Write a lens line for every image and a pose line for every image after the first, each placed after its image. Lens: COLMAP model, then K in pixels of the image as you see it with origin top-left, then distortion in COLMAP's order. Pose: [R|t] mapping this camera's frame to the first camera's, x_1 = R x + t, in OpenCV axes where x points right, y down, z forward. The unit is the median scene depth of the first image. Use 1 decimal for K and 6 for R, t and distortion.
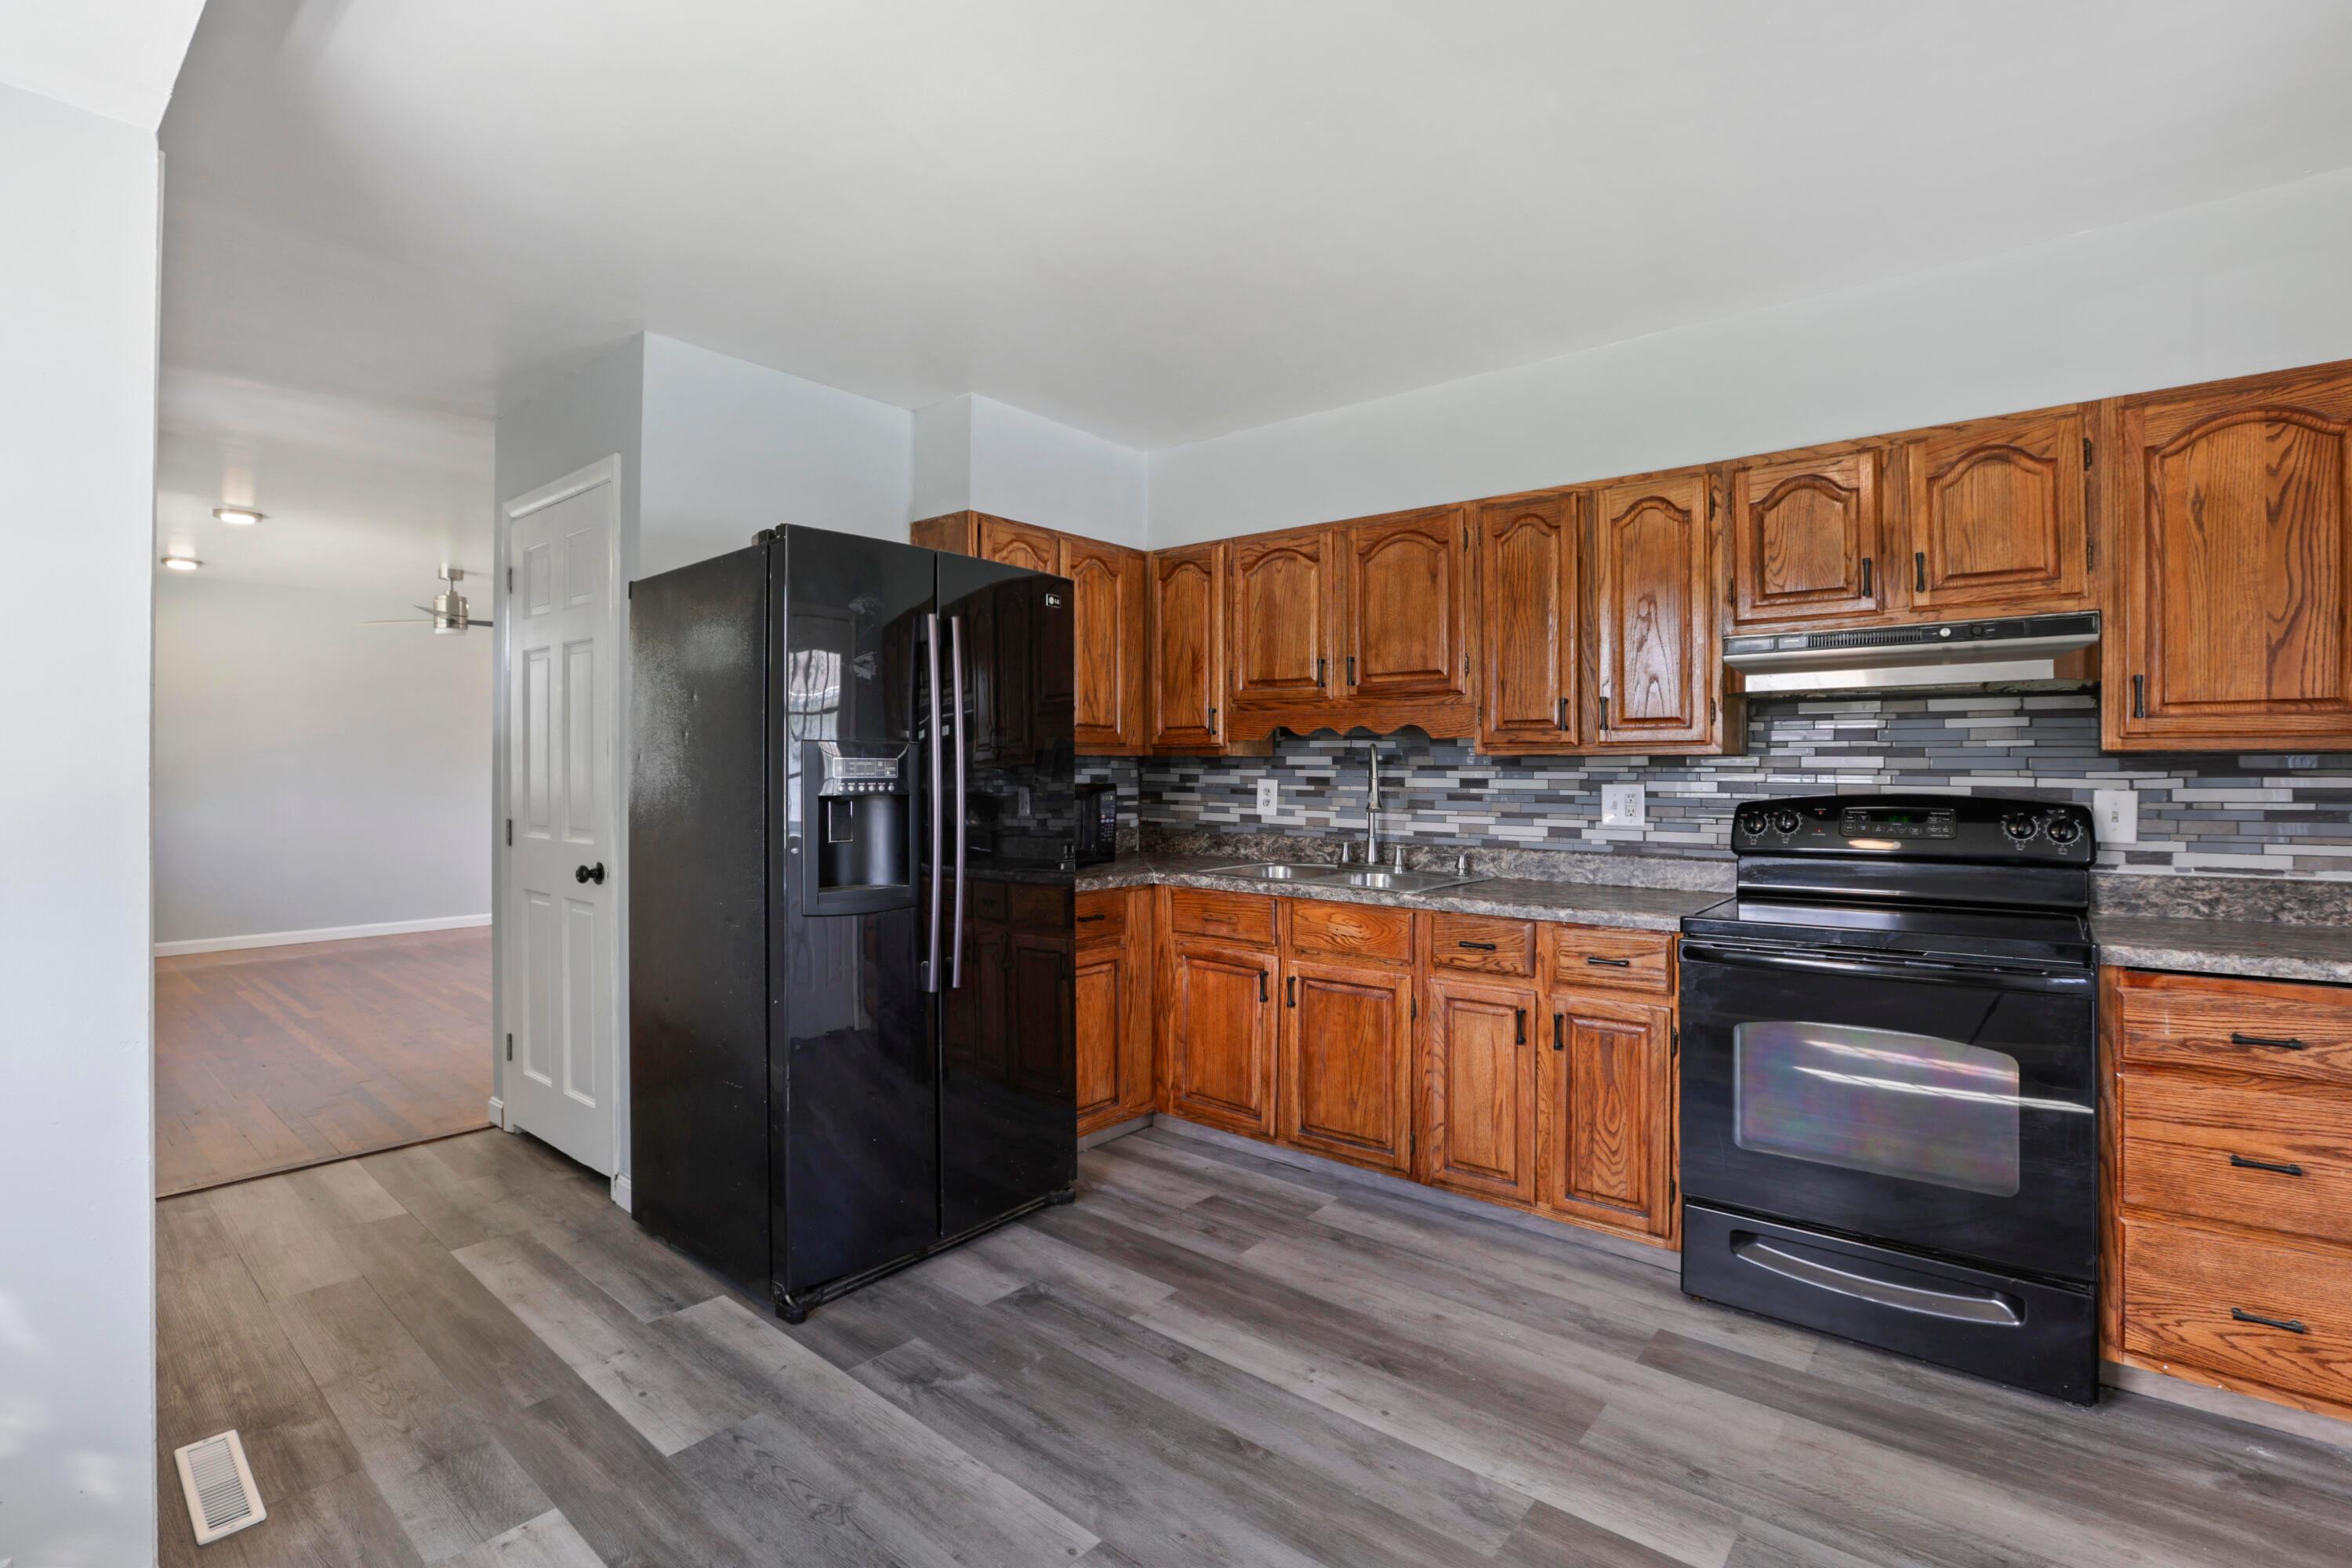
lens RADIAL K [[1077.5, 0, 1174.5], [0, 1077.5, 759.1], [0, 0, 1]] dist [-0.064735, 0.017886]
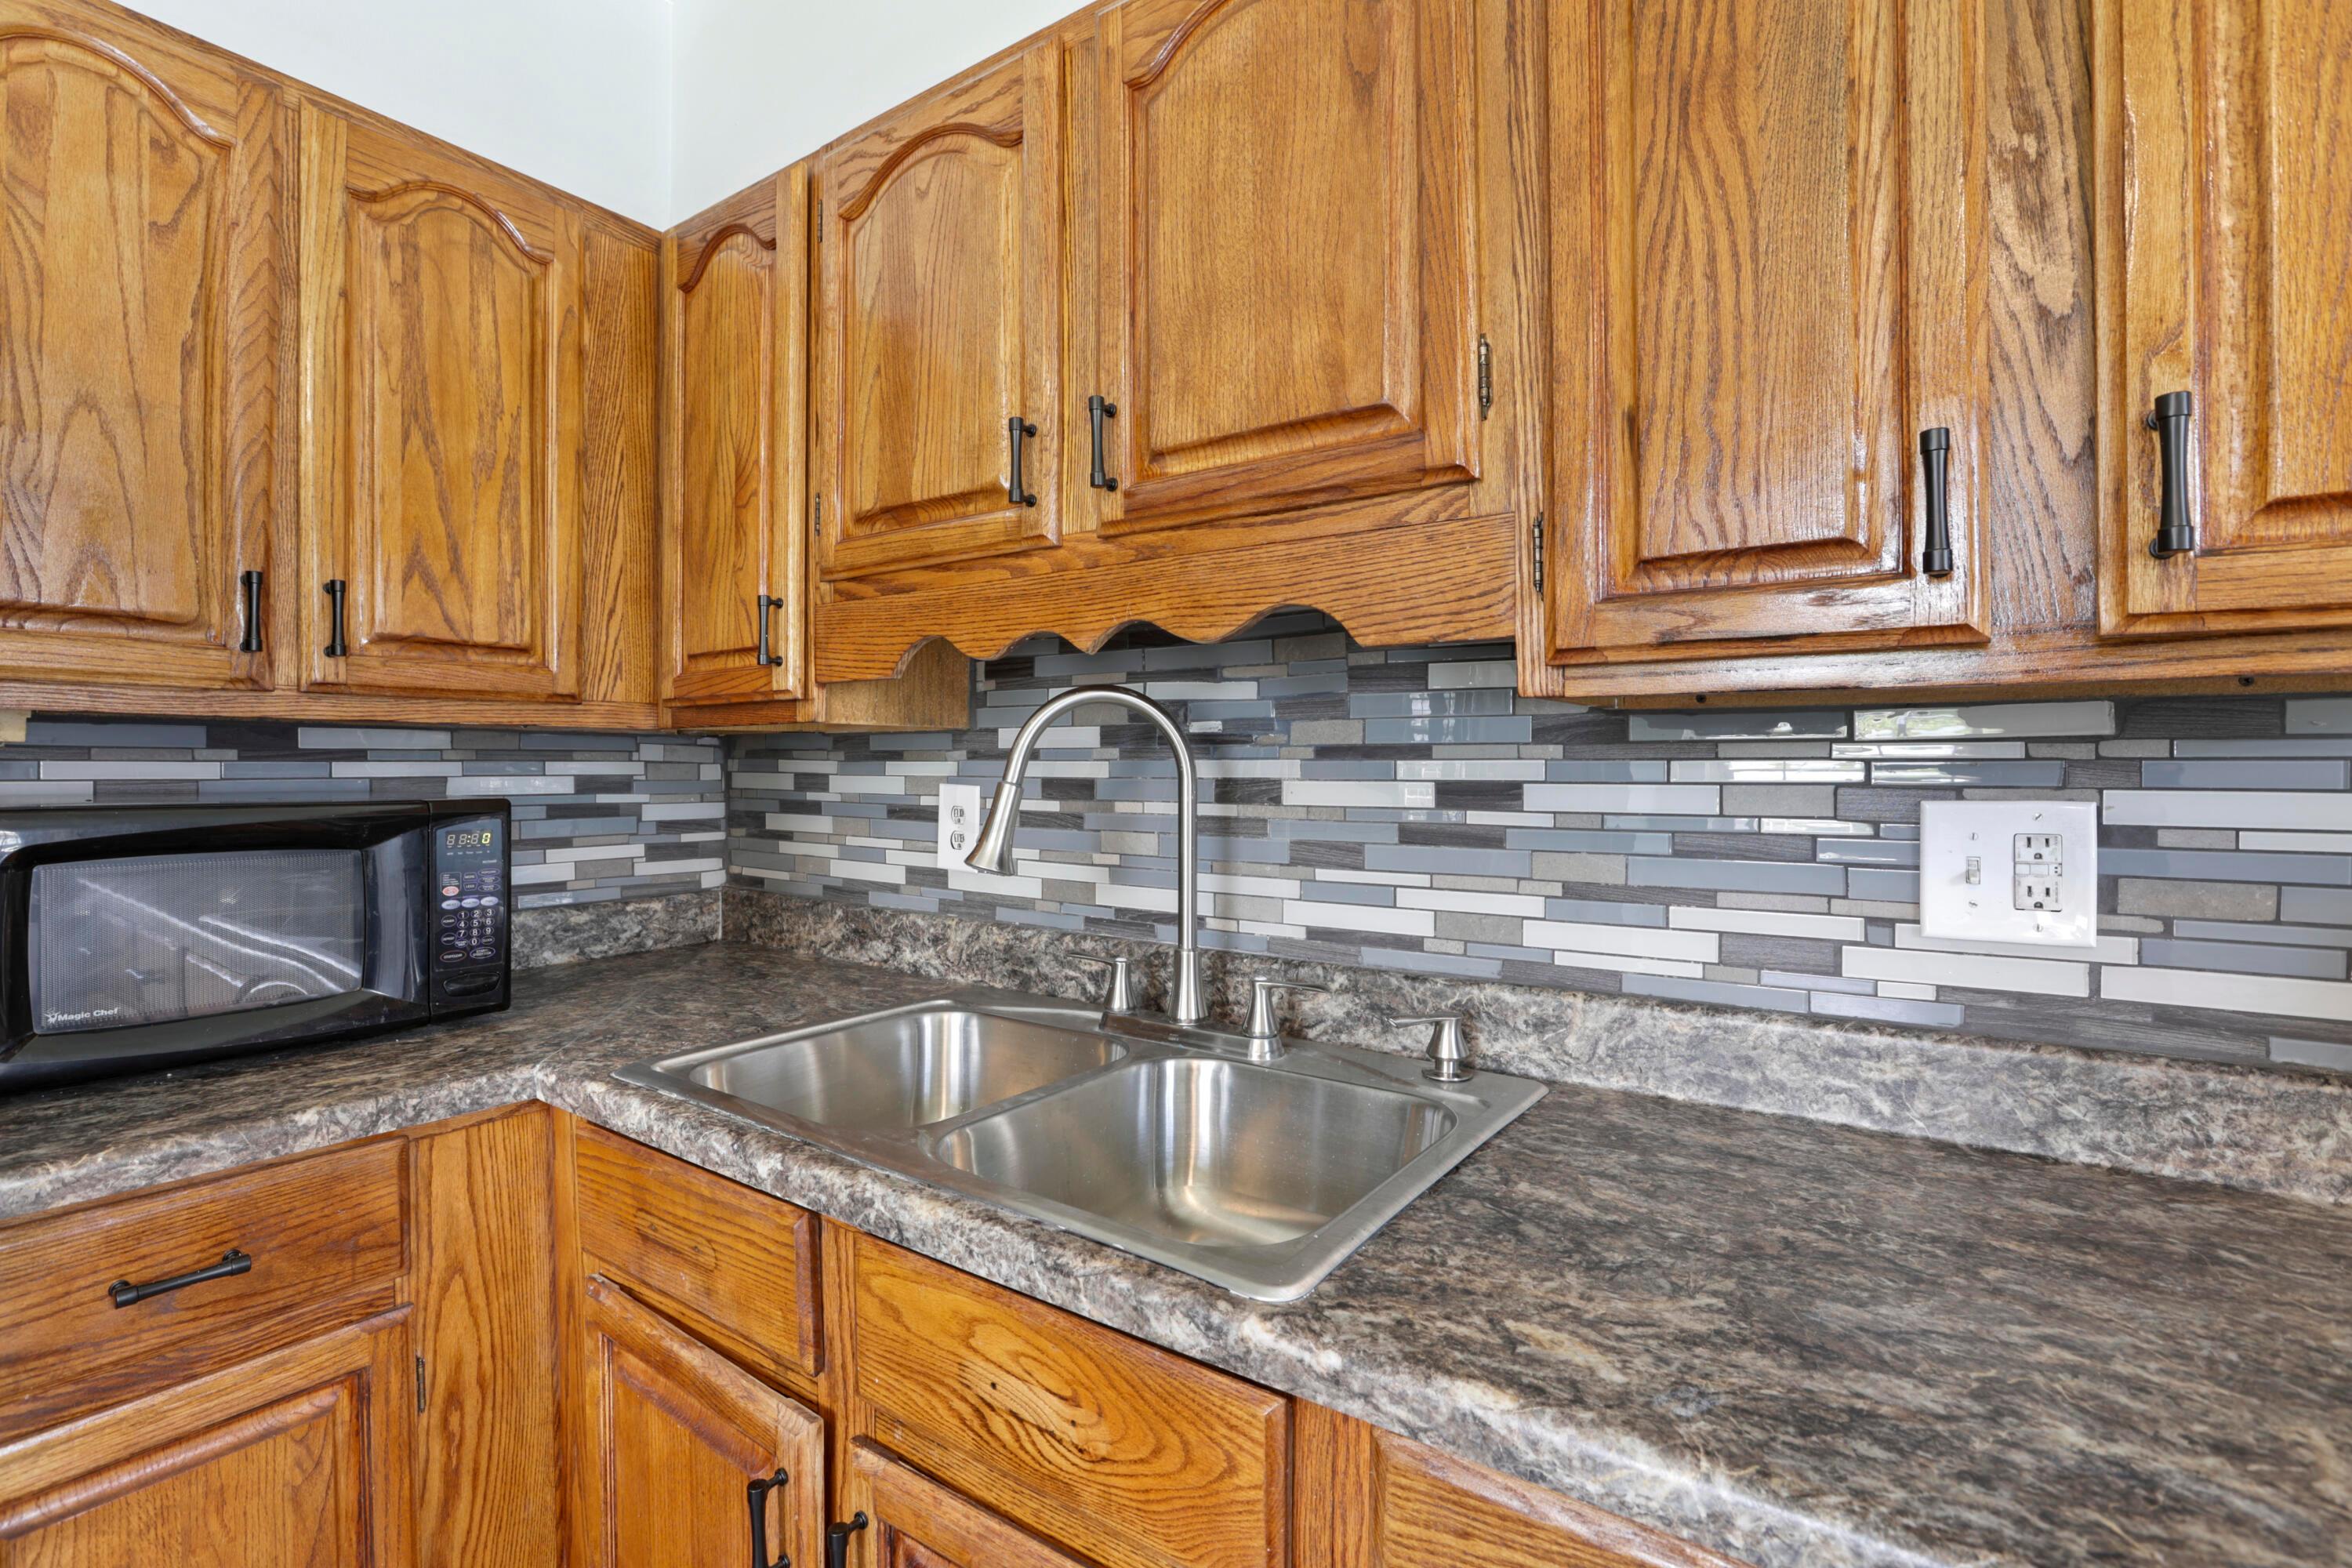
lens RADIAL K [[1077.5, 0, 1174.5], [0, 1077.5, 759.1], [0, 0, 1]] dist [-0.064735, 0.017886]
pose [[0.996345, -0.003447, 0.085356, 0.150688], [0.003411, 0.999994, 0.000571, 0.010131], [-0.085358, -0.000278, 0.996350, 0.654573]]
